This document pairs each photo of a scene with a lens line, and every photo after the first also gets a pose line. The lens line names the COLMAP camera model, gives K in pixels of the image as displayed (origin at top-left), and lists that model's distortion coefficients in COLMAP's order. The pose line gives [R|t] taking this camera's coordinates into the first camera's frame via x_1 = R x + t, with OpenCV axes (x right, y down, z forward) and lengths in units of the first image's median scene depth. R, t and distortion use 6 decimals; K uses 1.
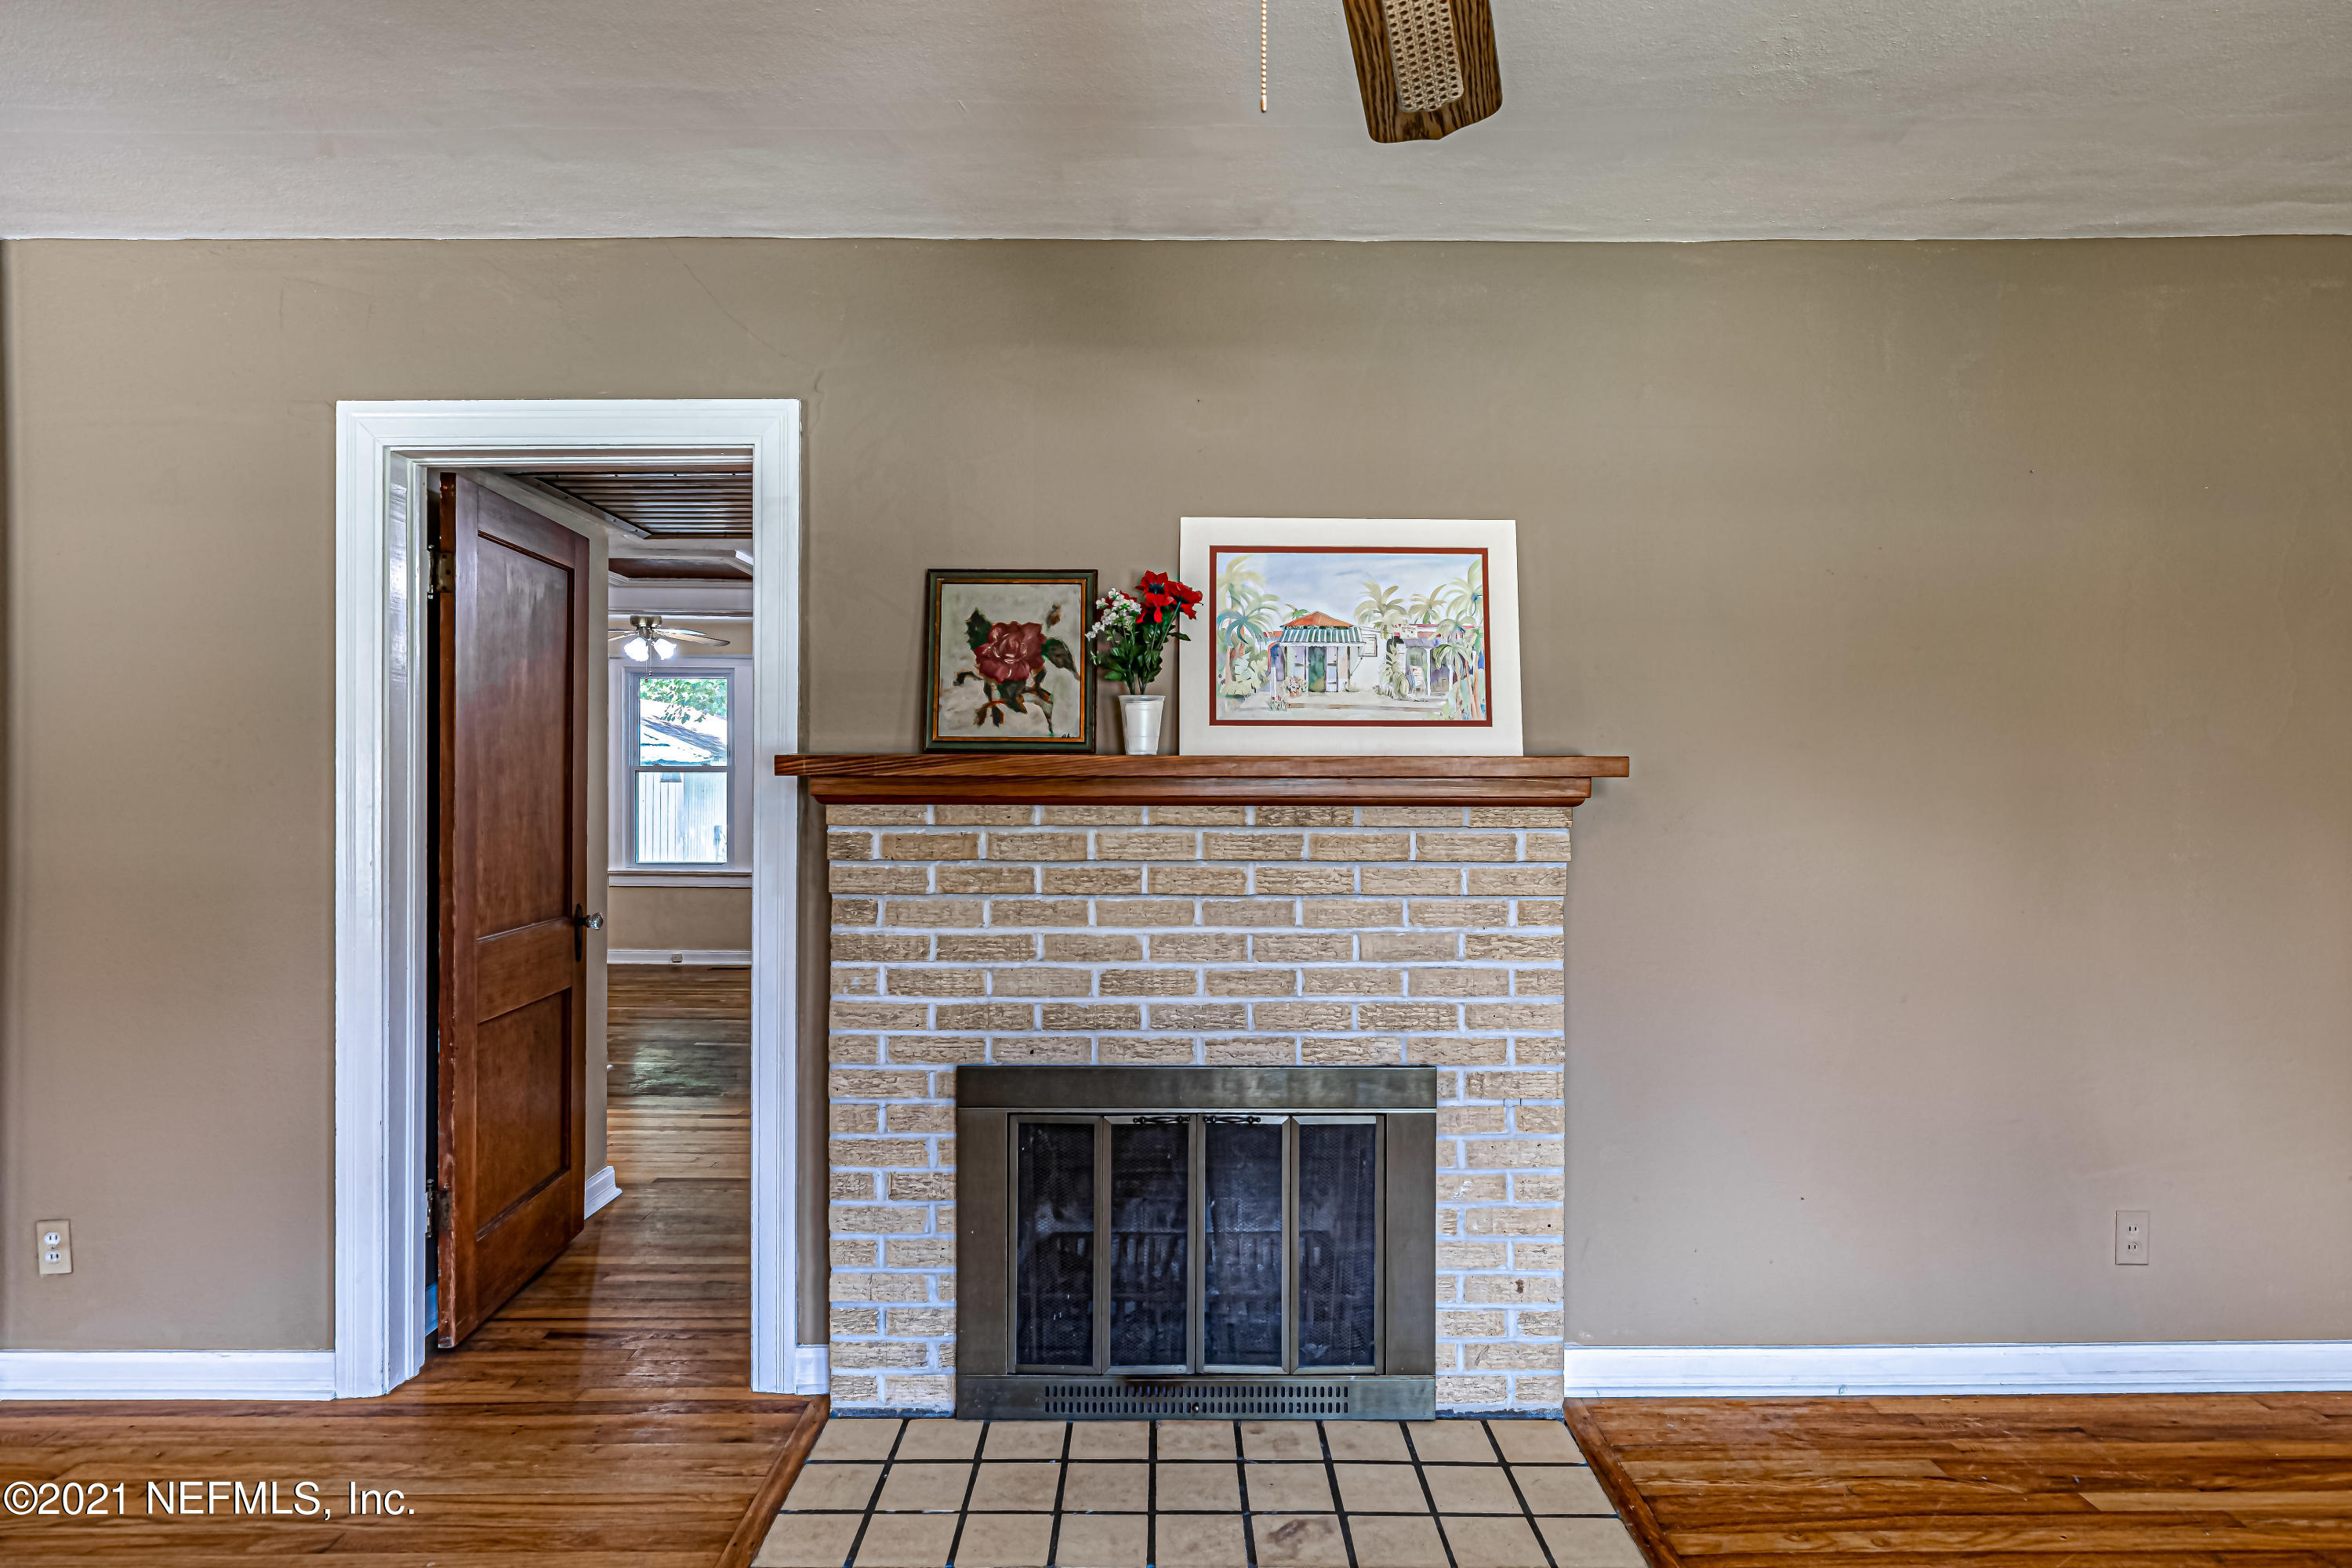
lens RADIAL K [[1269.5, 0, 1174.1], [0, 1269.5, 787.9], [0, 0, 1]] dist [0.003407, -0.000603]
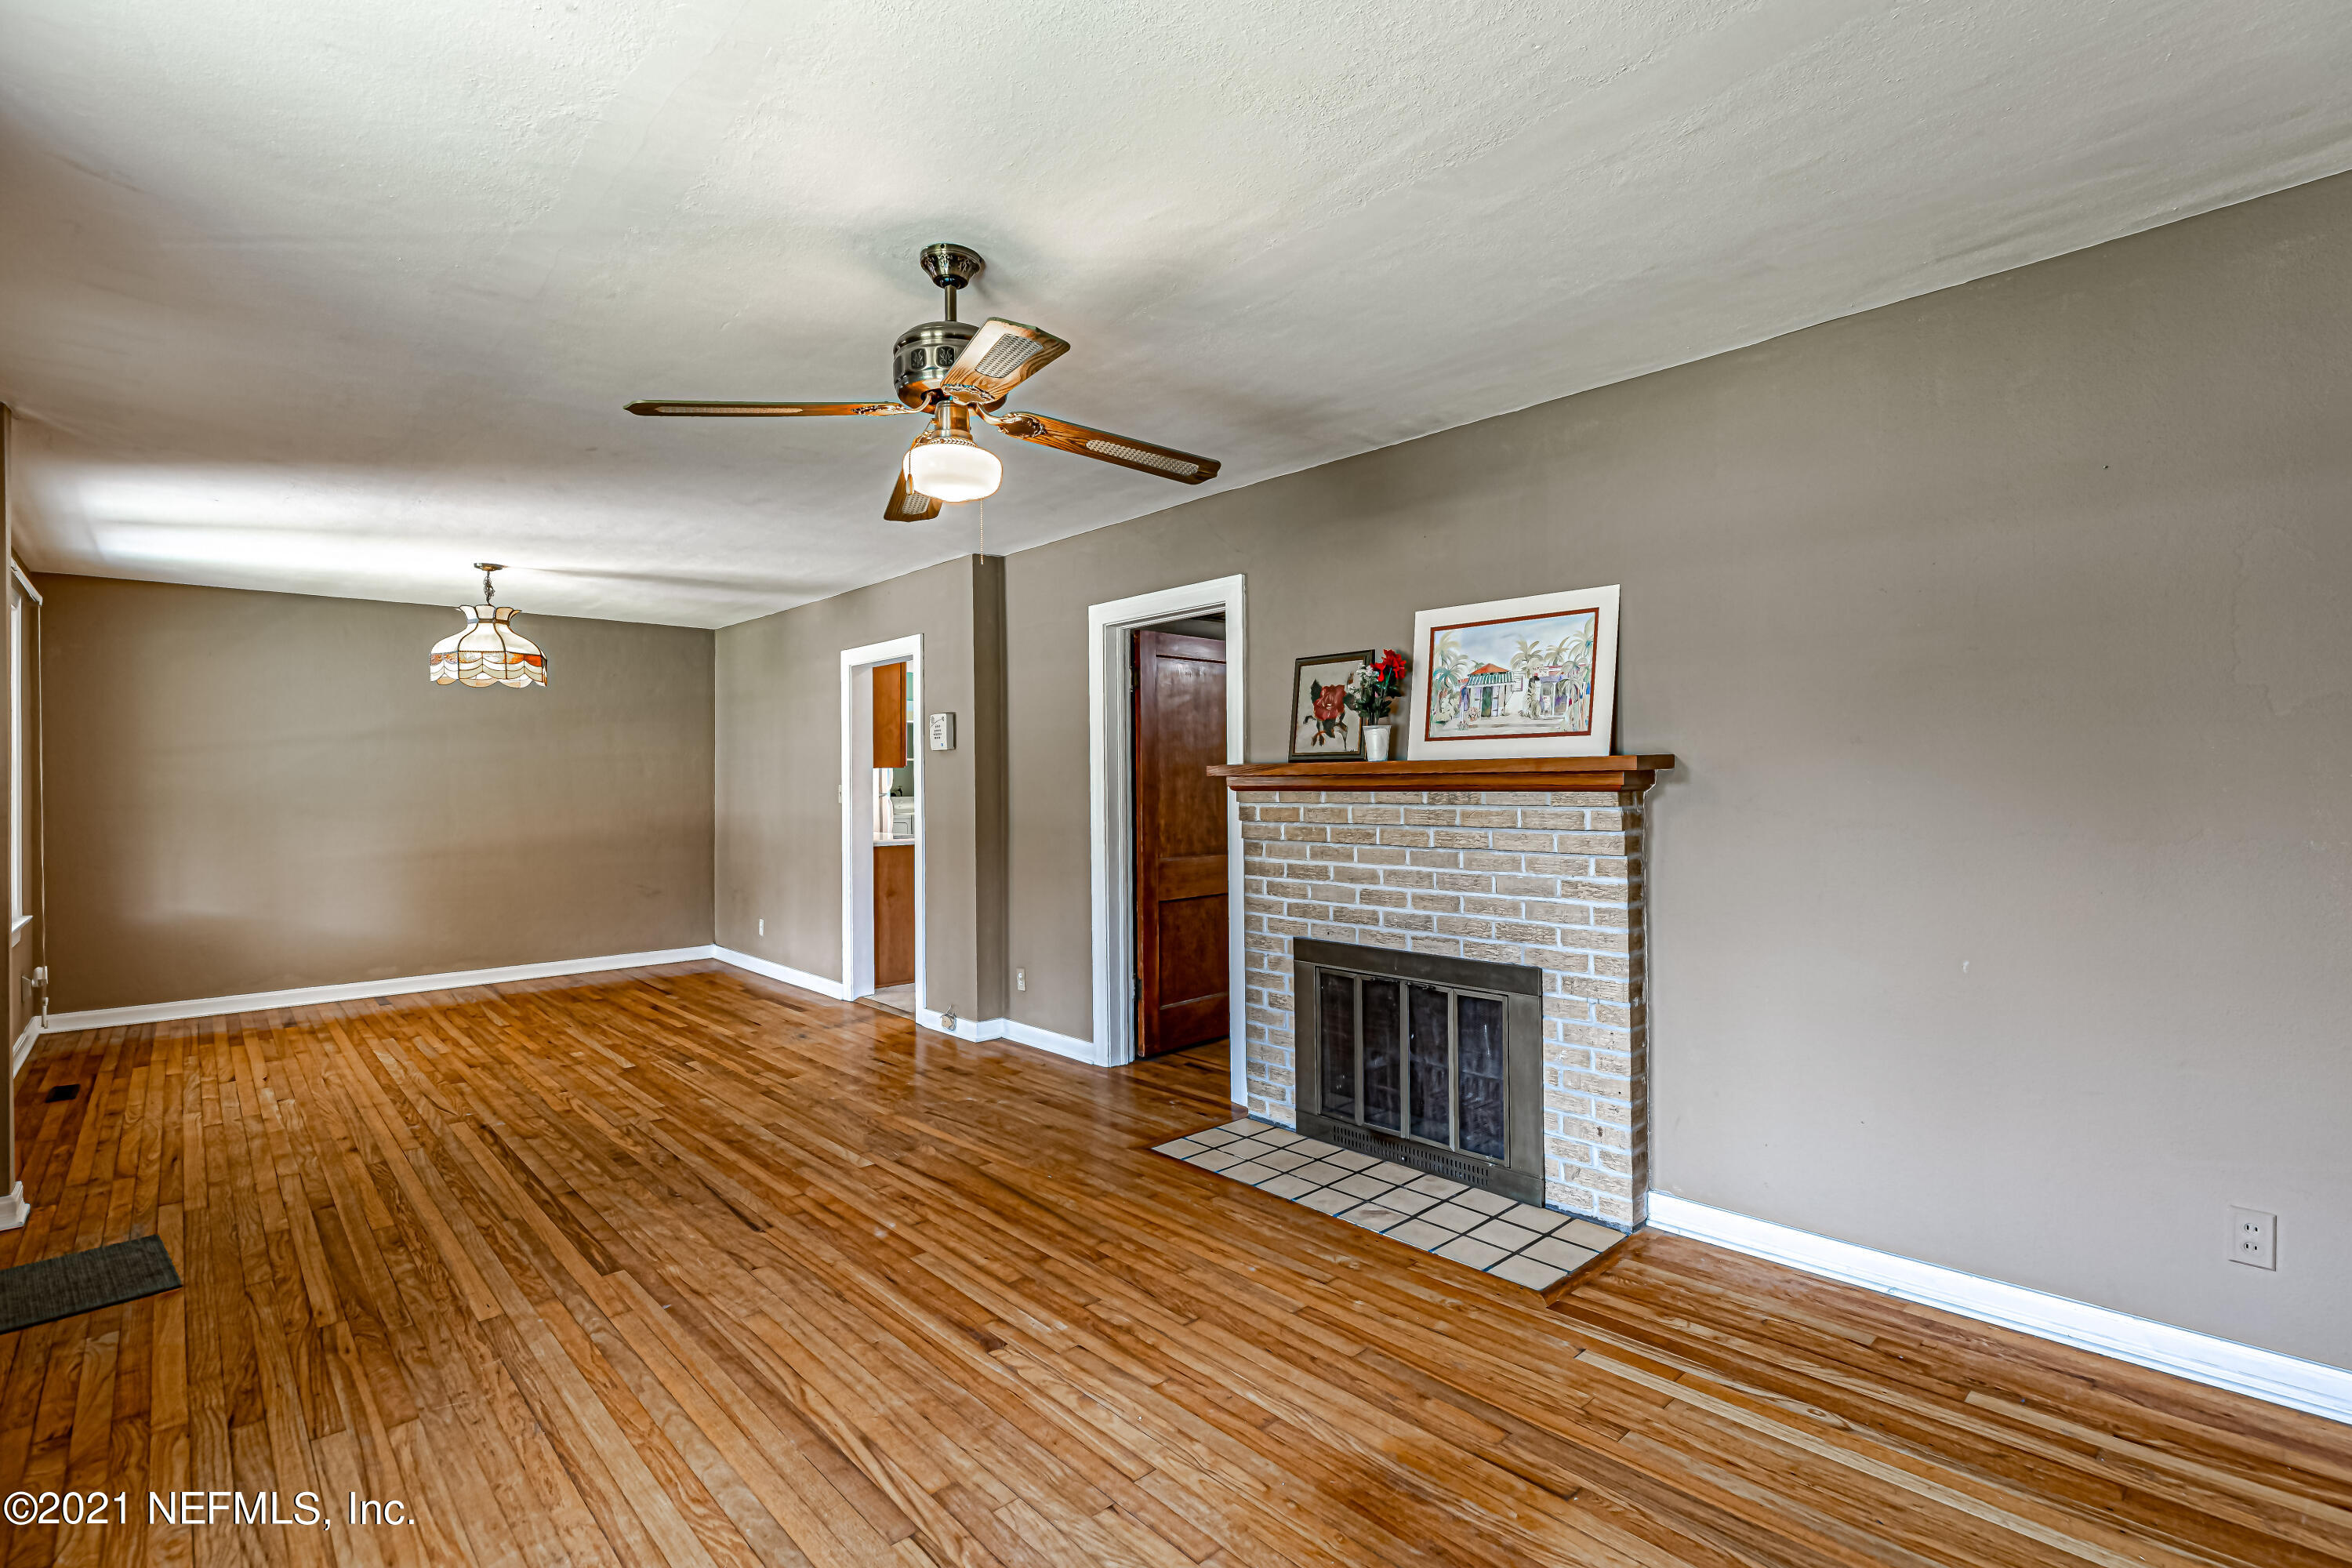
lens RADIAL K [[1107.3, 0, 1180.8], [0, 1107.3, 784.1], [0, 0, 1]] dist [-0.003828, 0.000392]
pose [[0.675170, -0.006484, -0.737633, 0.867967], [0.009438, 0.999955, -0.000151, 0.002057], [0.737601, -0.006860, 0.675202, -0.171208]]
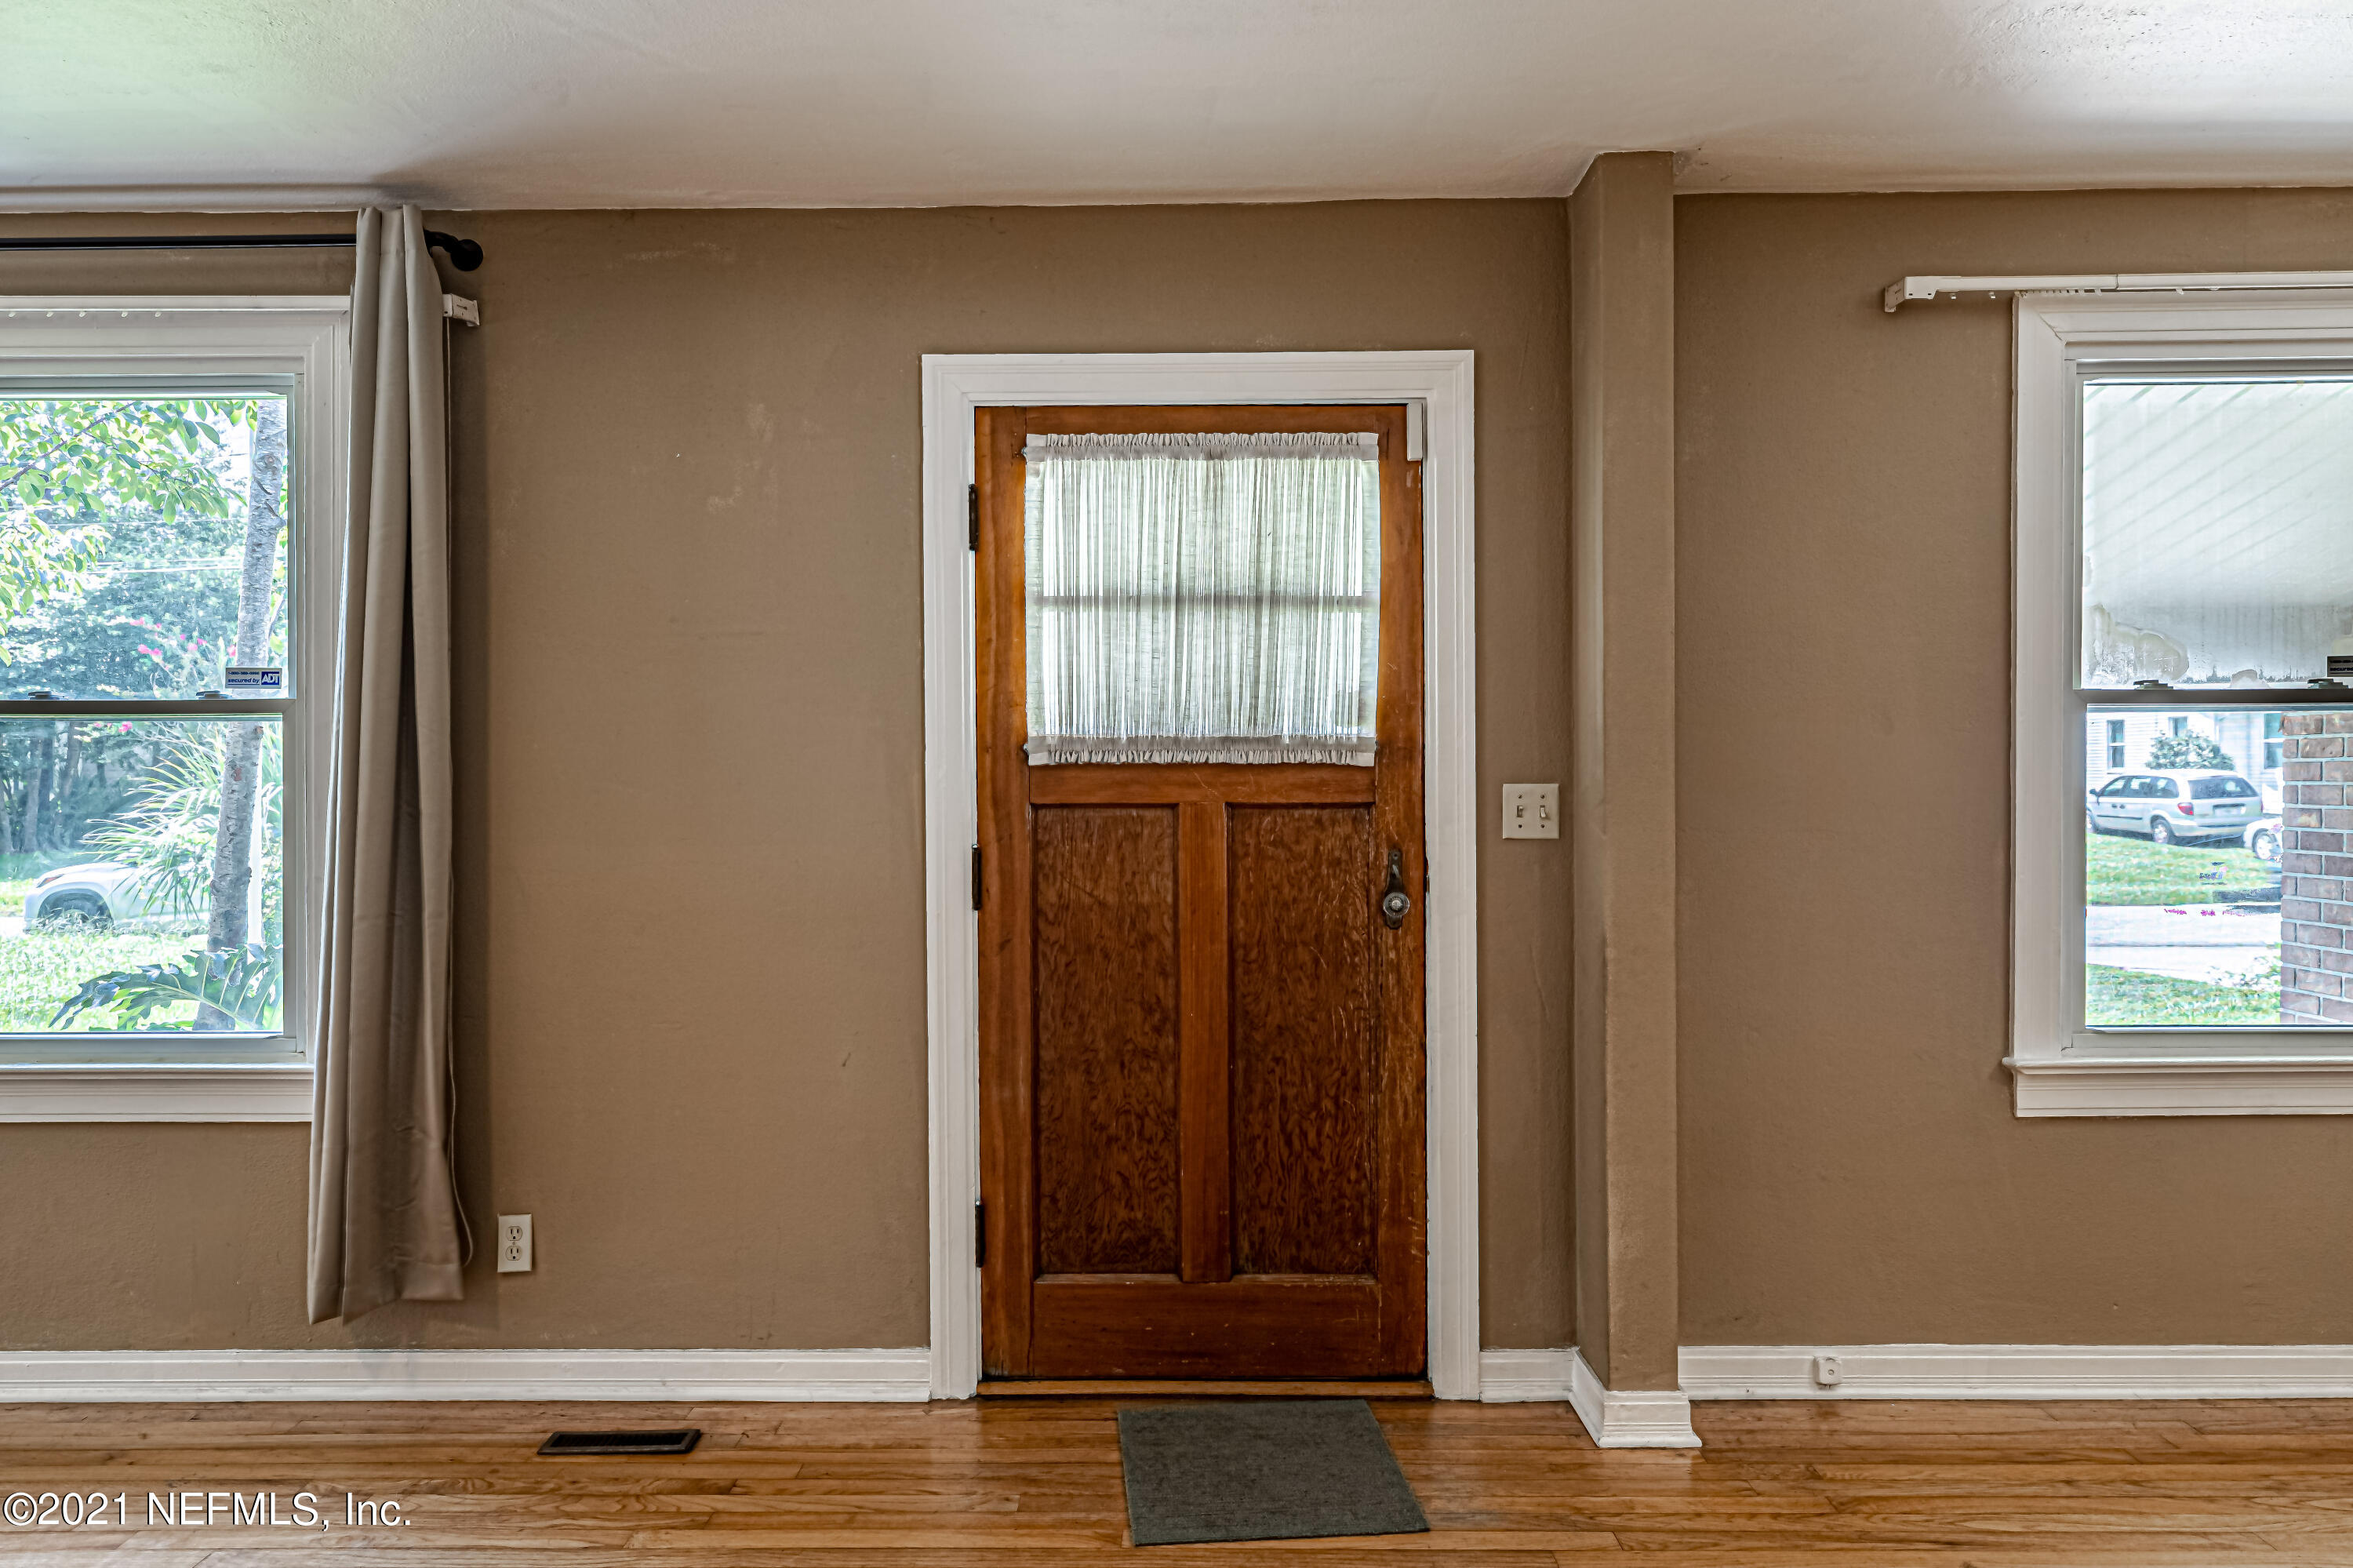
lens RADIAL K [[1425.6, 0, 1176.5], [0, 1425.6, 784.0], [0, 0, 1]] dist [0.006753, 0.000149]
pose [[-0.999902, 0.004041, 0.013408, -0.673805], [0.004161, 0.999952, 0.008874, 0.003520], [-0.013371, 0.008929, -0.999871, 0.739200]]
